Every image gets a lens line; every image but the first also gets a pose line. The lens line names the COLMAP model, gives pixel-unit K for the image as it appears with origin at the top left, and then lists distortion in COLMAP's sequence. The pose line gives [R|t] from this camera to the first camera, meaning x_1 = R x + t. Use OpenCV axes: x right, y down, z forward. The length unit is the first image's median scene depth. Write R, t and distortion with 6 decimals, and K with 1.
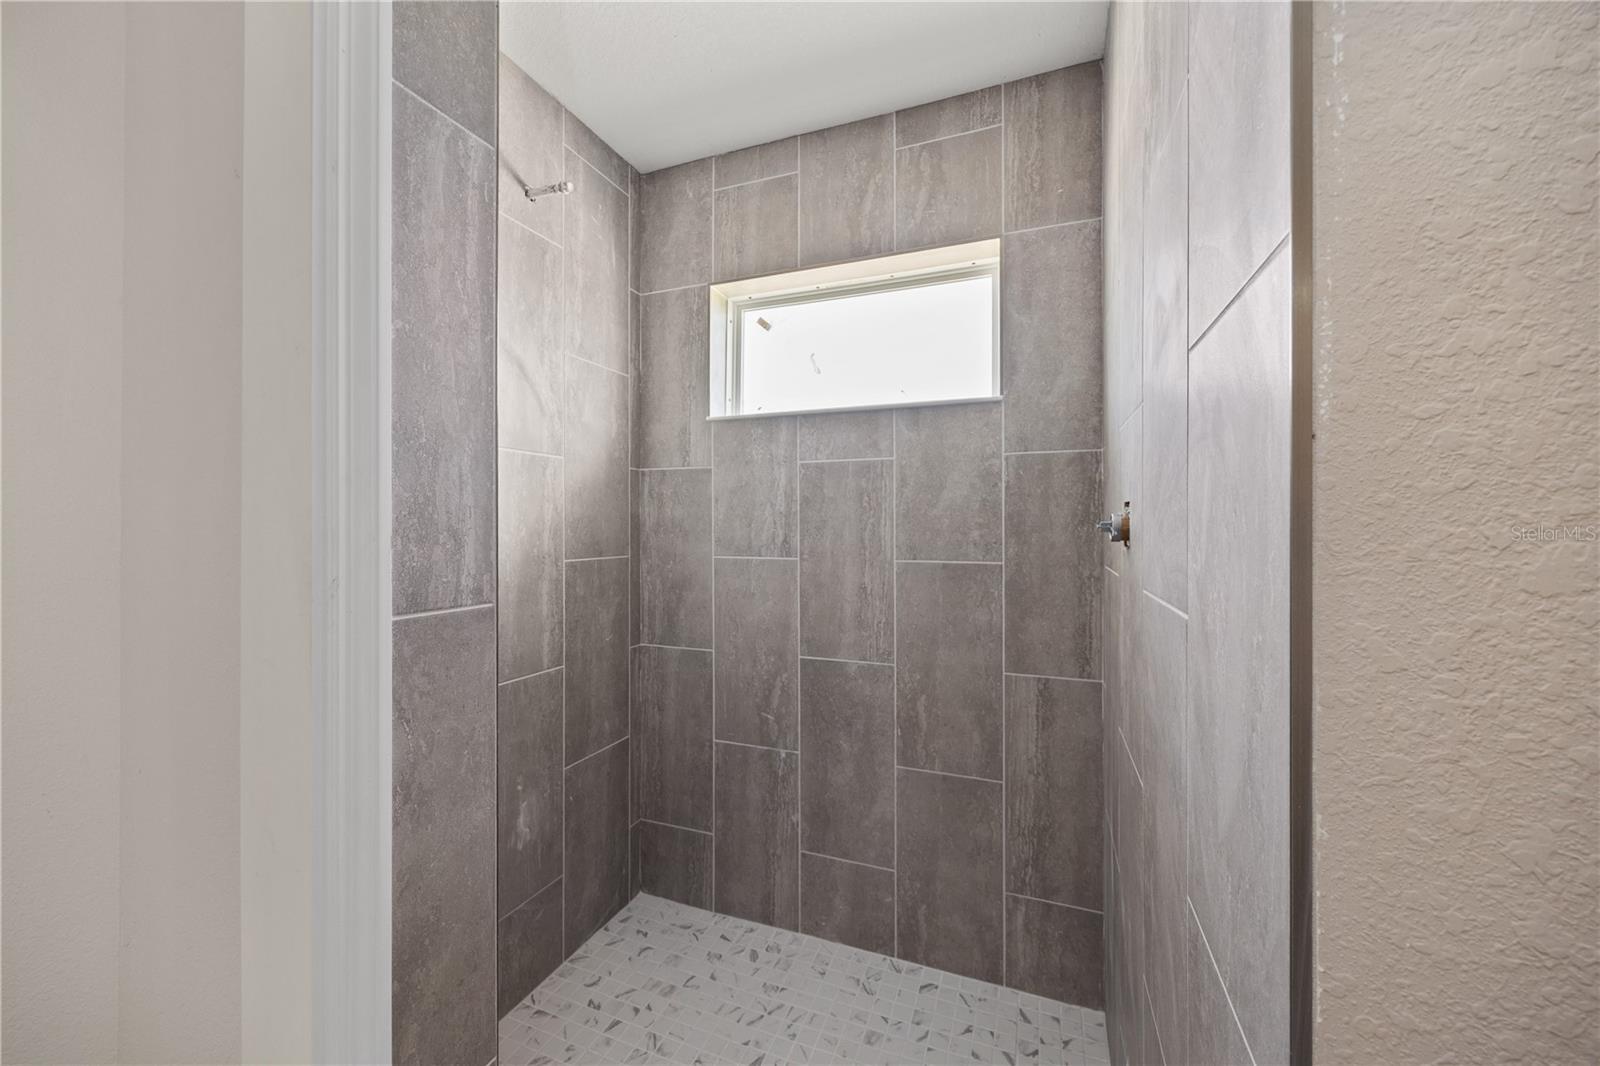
lens RADIAL K [[633.5, 0, 815.2], [0, 633.5, 525.7], [0, 0, 1]] dist [-0.002358, 0.000024]
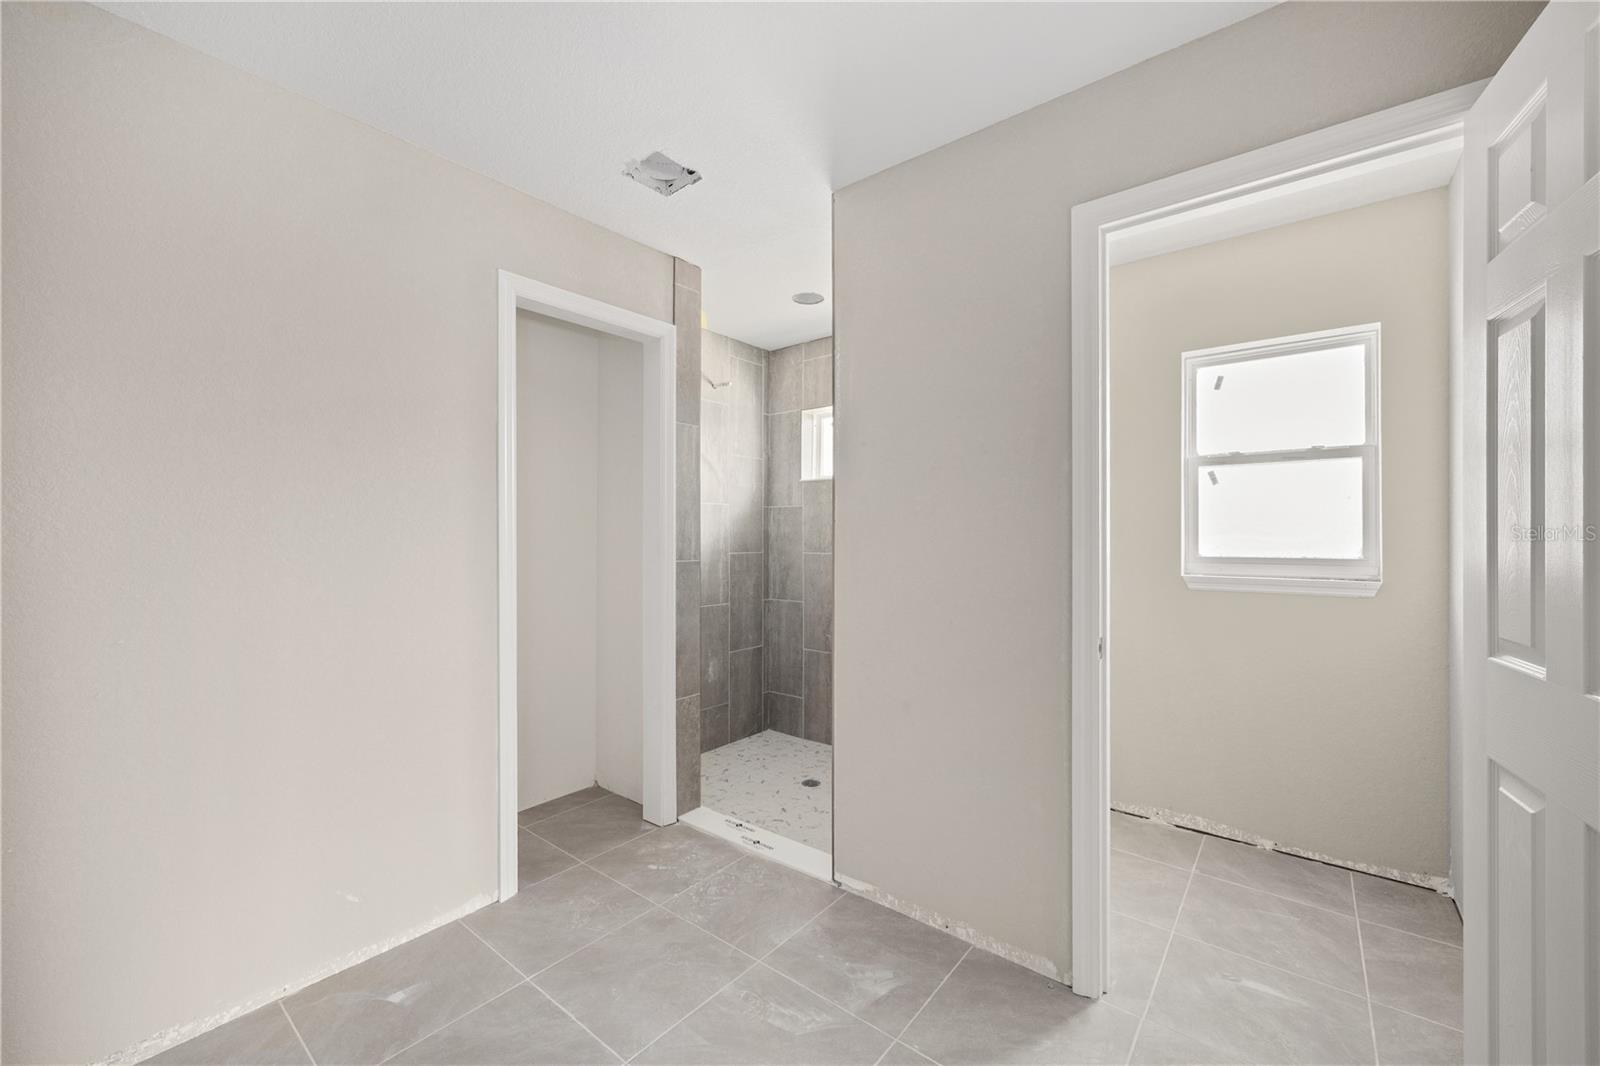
lens RADIAL K [[633.5, 0, 805.2], [0, 633.5, 524.8], [0, 0, 1]] dist [-0.002358, 0.000024]
pose [[0.954487, -0.007218, -0.298165, 0.416928], [0.002308, 0.999856, -0.016813, -0.003171], [0.298244, 0.015360, 0.954366, -0.826363]]
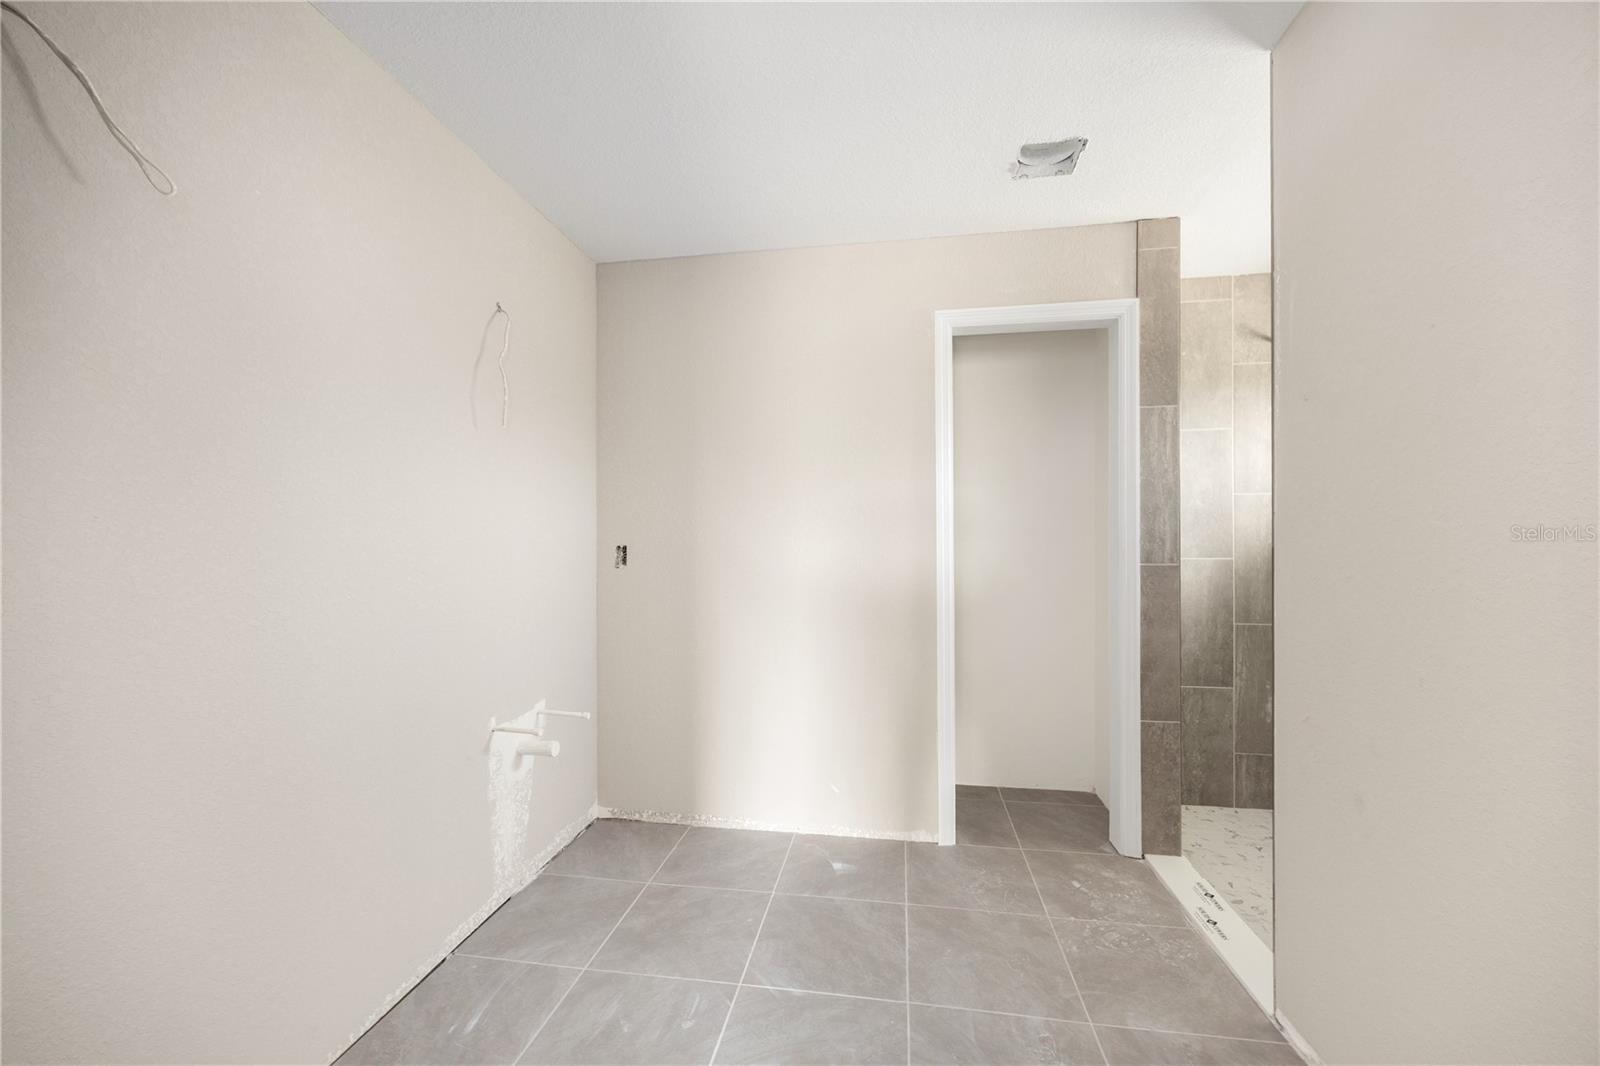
lens RADIAL K [[633.5, 0, 812.7], [0, 633.5, 529.3], [0, 0, 1]] dist [-0.002358, 0.000024]
pose [[0.214306, -0.014144, -0.976664, 0.770929], [0.000560, 0.999897, -0.014358, 0.001930], [0.976766, 0.002530, 0.214292, -0.491697]]
